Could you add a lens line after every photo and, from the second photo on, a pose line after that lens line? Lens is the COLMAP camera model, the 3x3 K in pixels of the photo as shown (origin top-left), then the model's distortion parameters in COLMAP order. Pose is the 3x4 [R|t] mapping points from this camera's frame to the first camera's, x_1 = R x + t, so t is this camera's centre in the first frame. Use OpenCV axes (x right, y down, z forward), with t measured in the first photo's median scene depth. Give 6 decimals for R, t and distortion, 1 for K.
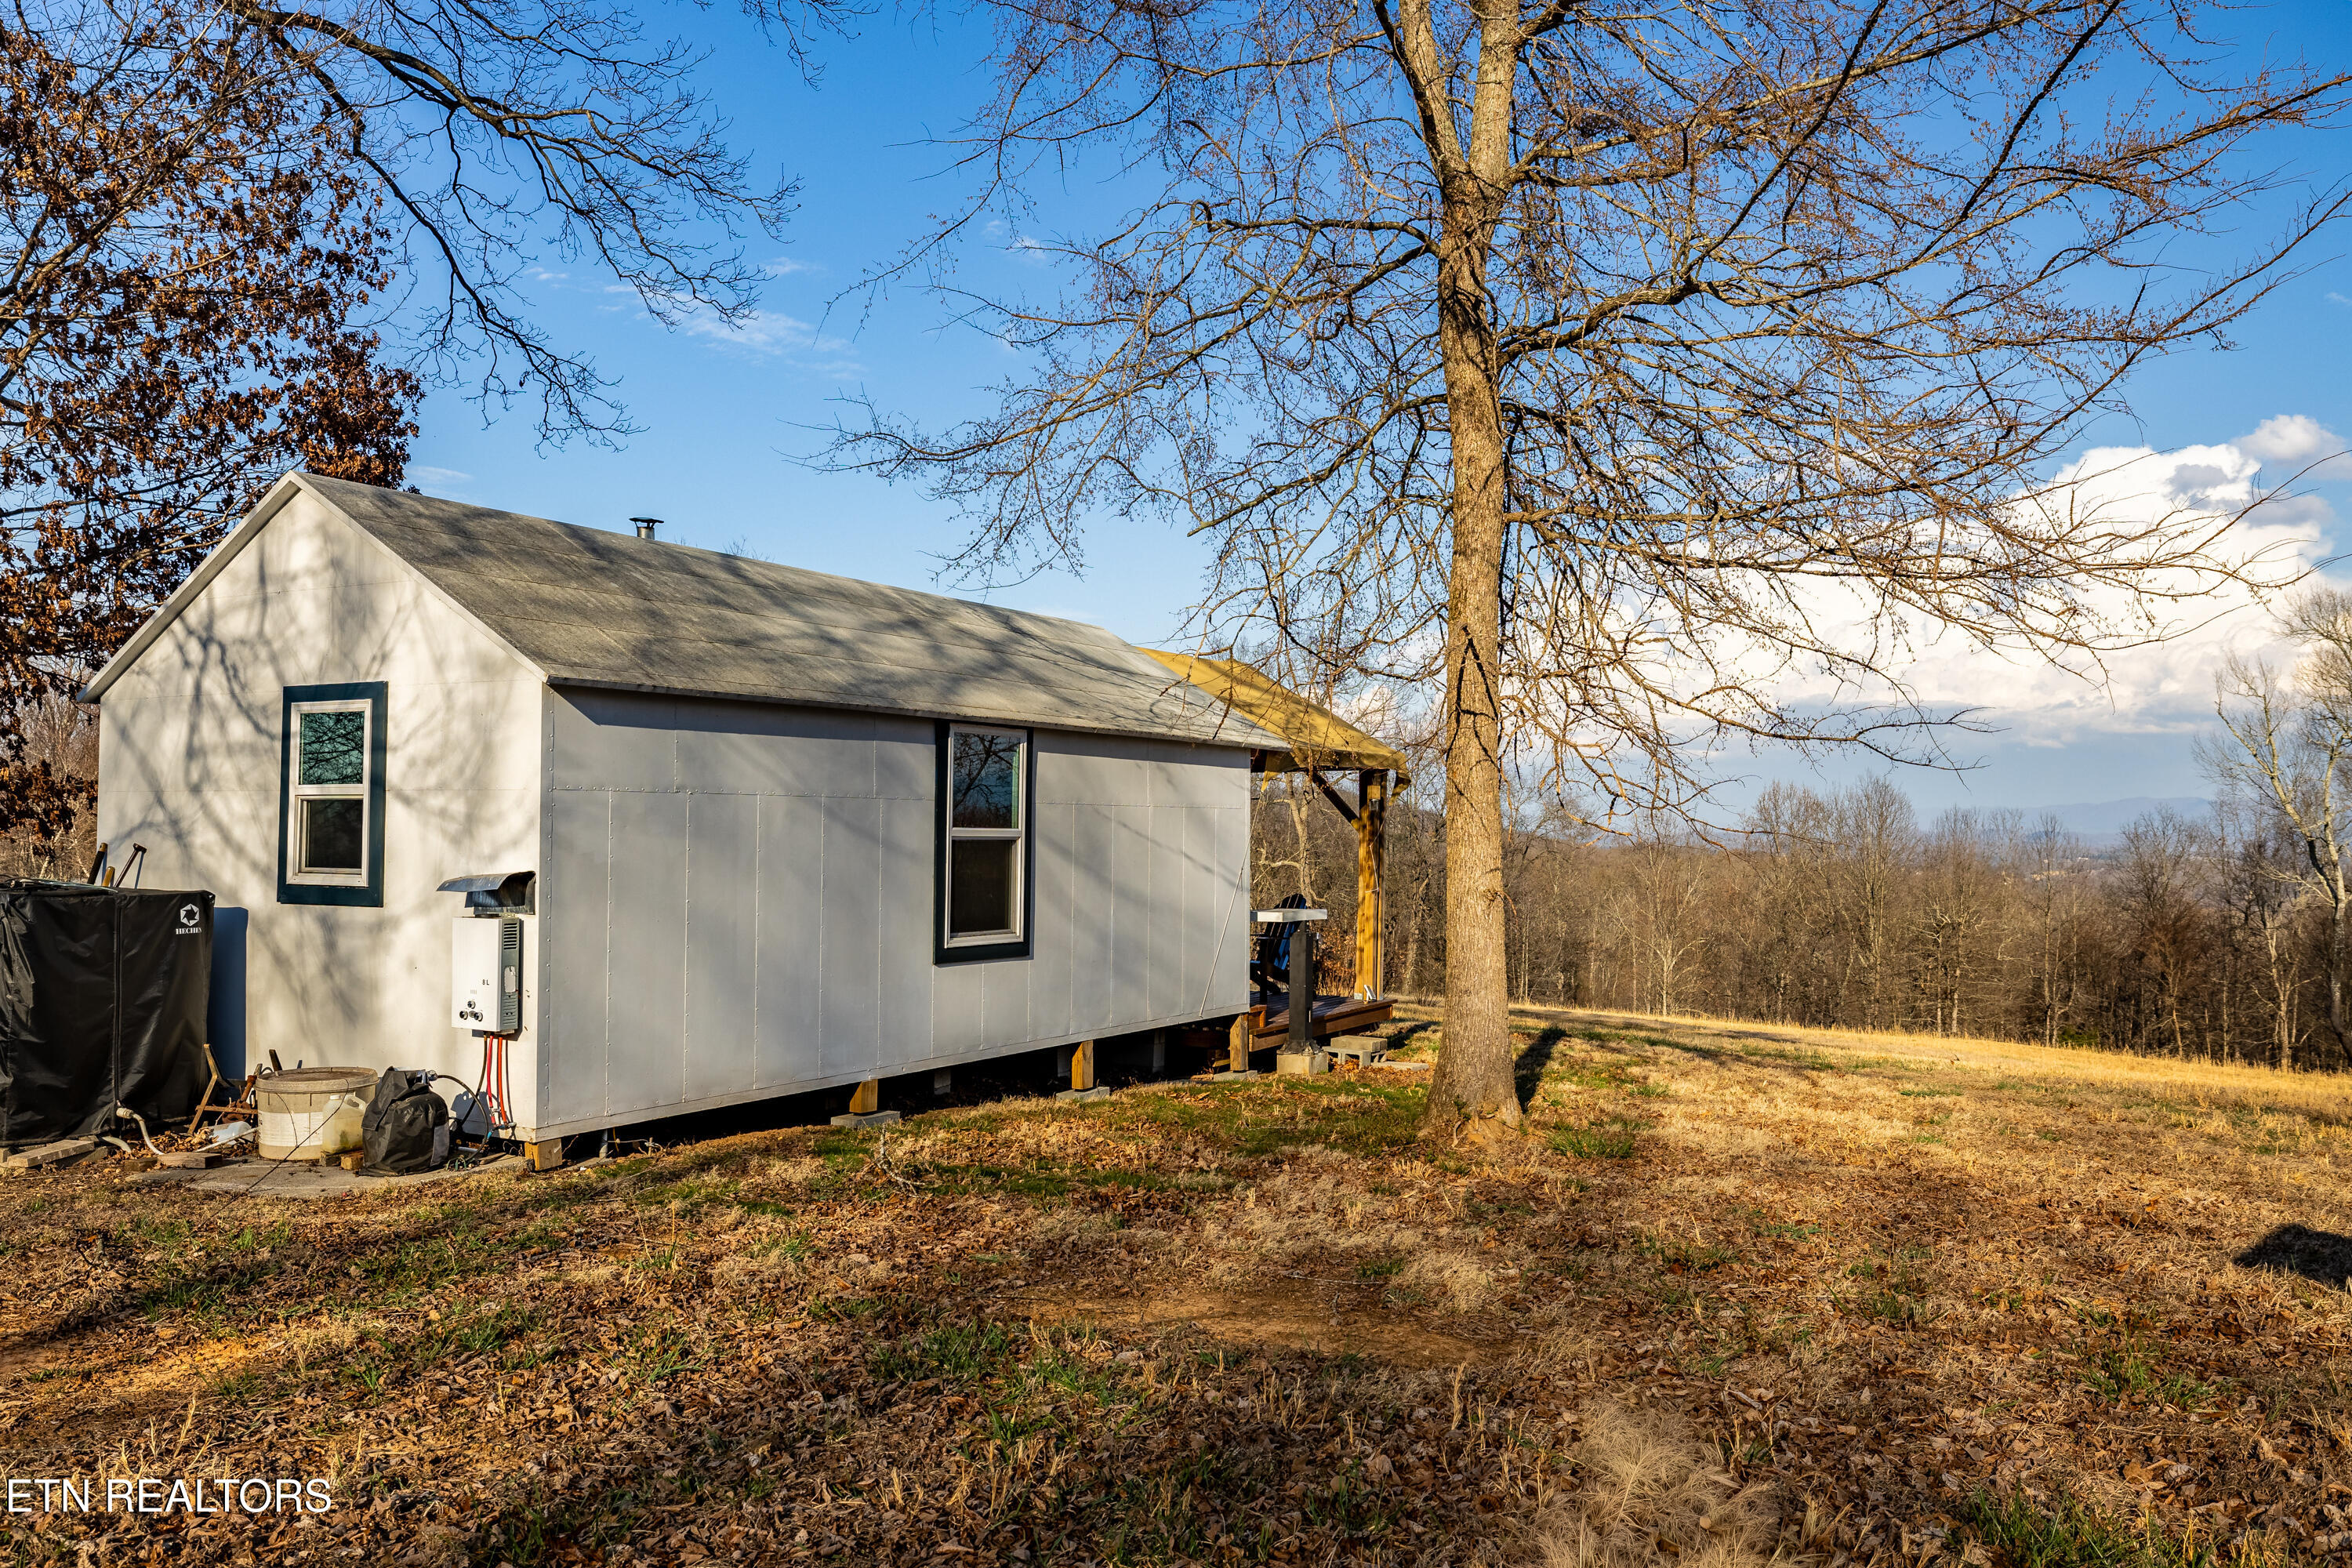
lens RADIAL K [[1878.5, 0, 1164.7], [0, 1878.5, 773.3], [0, 0, 1]] dist [0.011629, -0.008216]
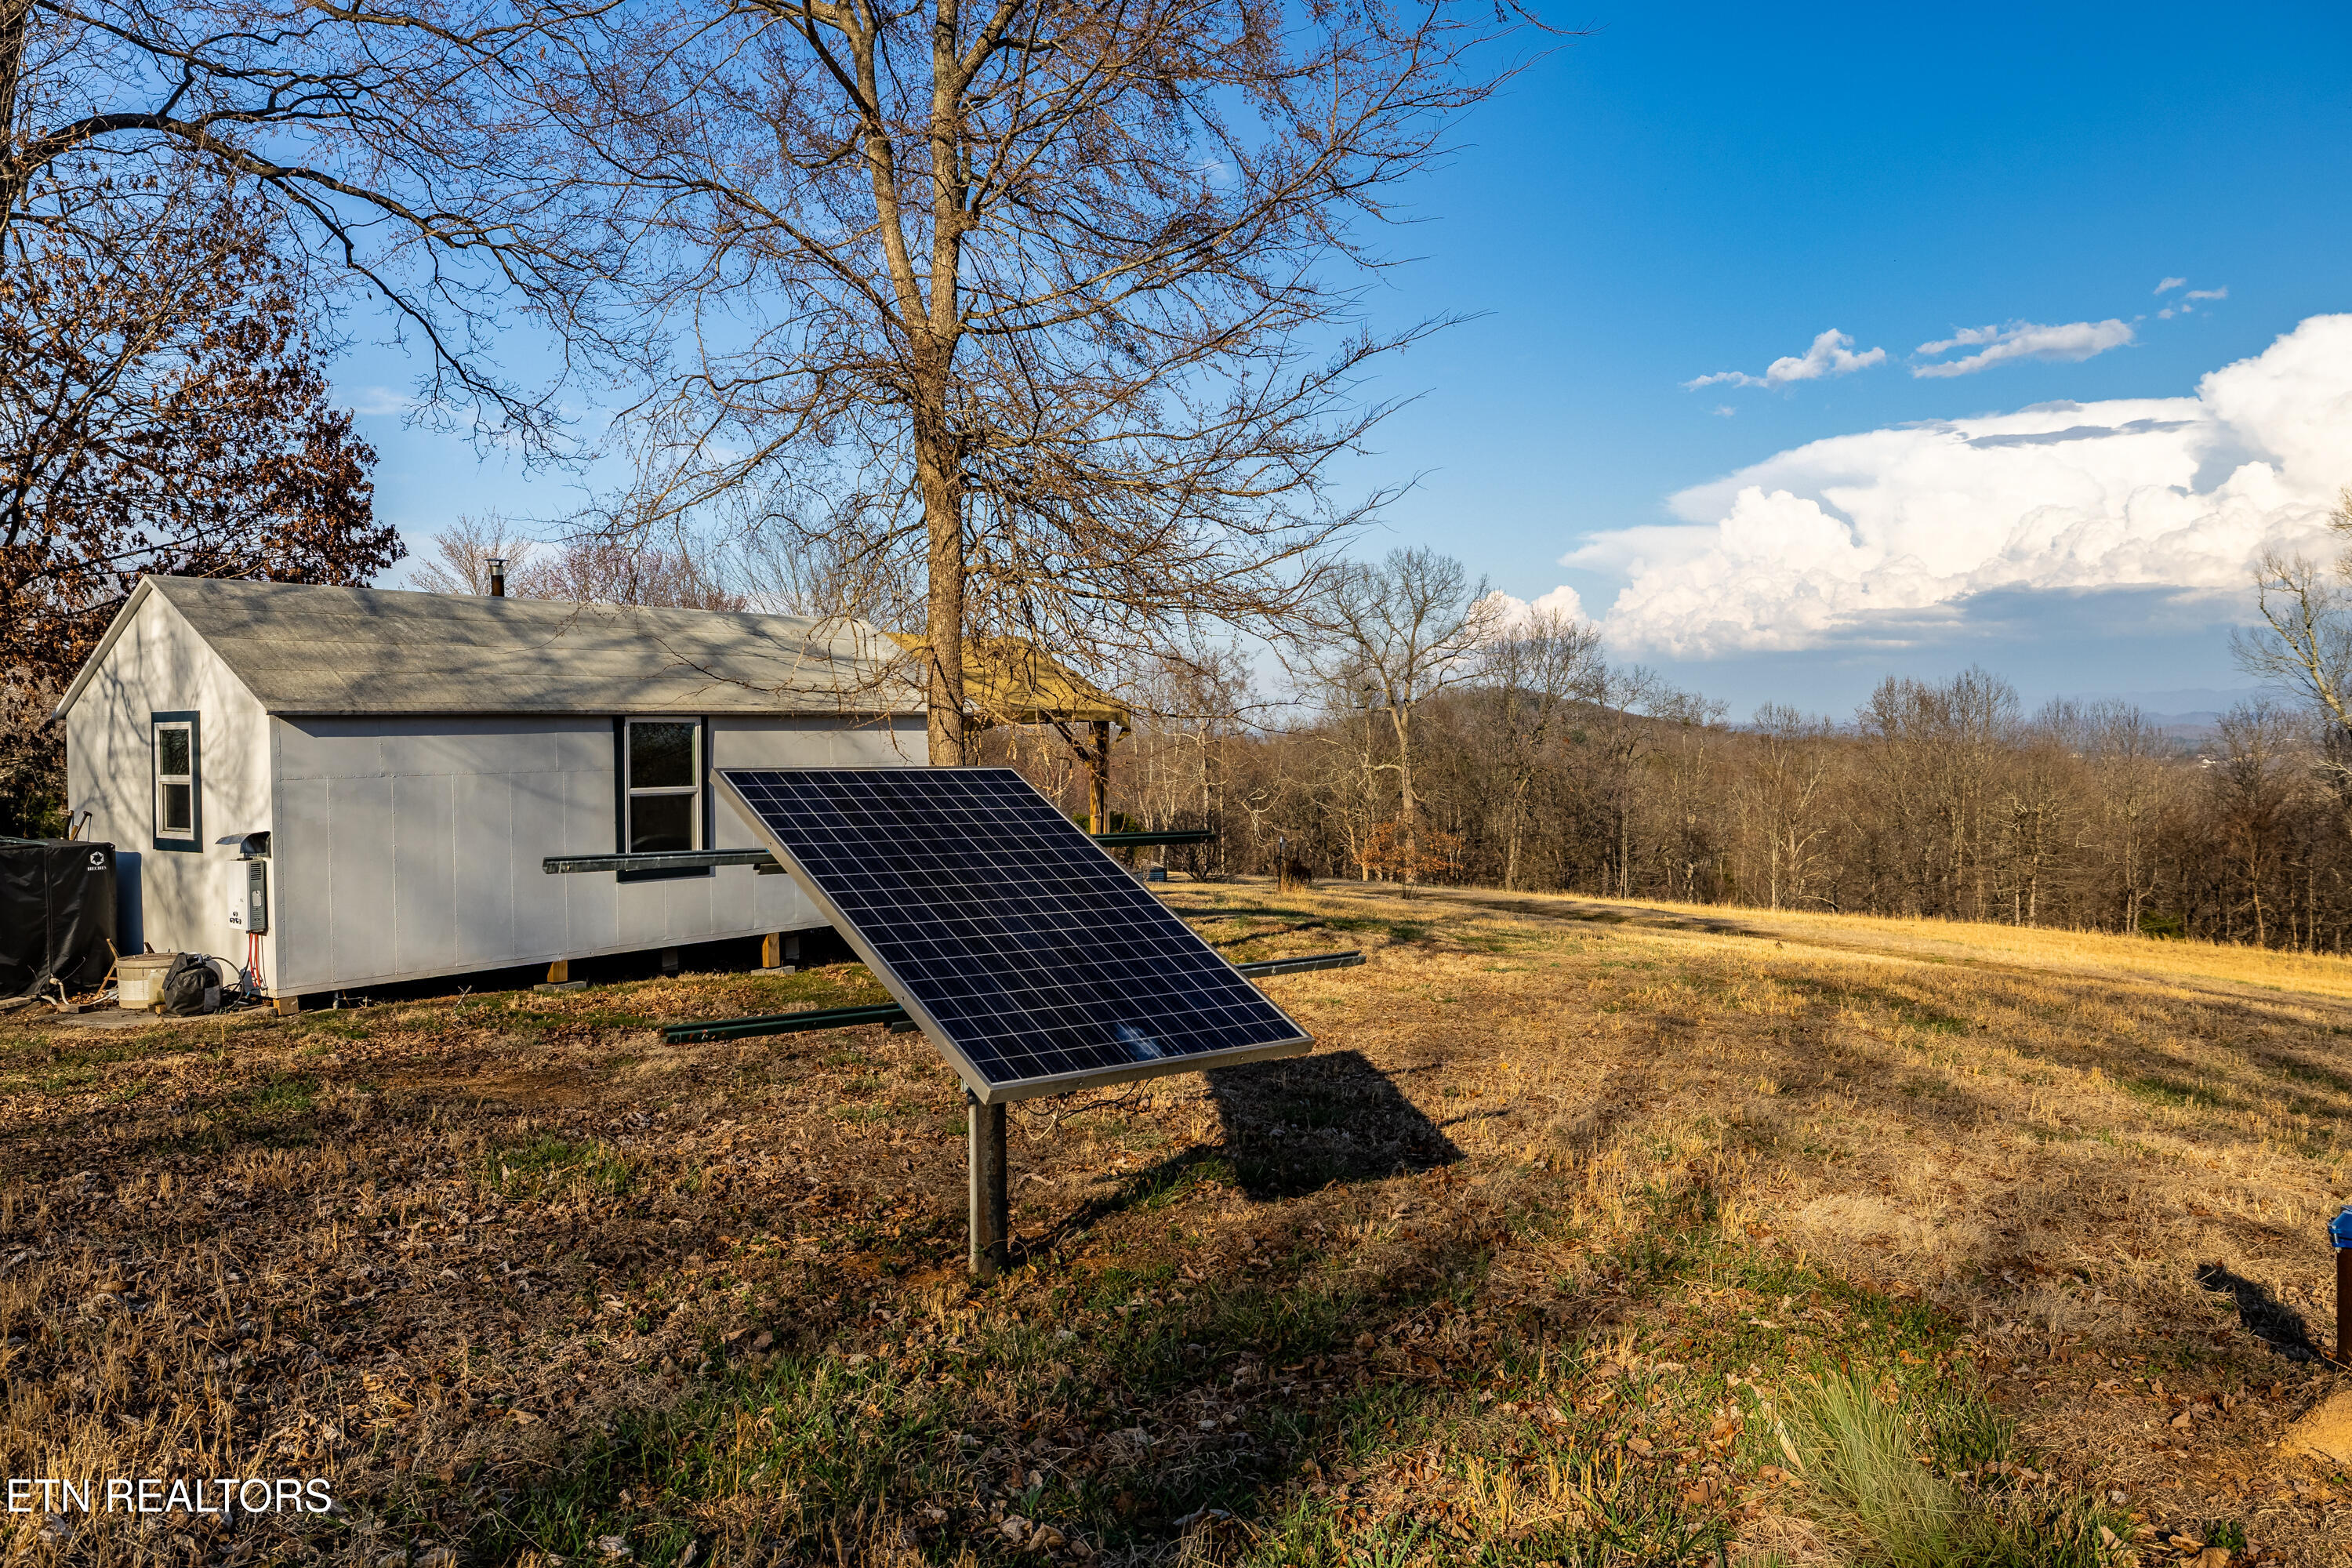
lens RADIAL K [[1801.3, 0, 1191.3], [0, 1801.3, 784.1], [0, 0, 1]] dist [-0.013746, -0.000219]
pose [[0.993719, -0.016243, -0.110722, 0.542774], [0.022969, 0.997950, 0.059739, -0.054513], [0.109524, -0.061907, 0.992054, -0.380440]]
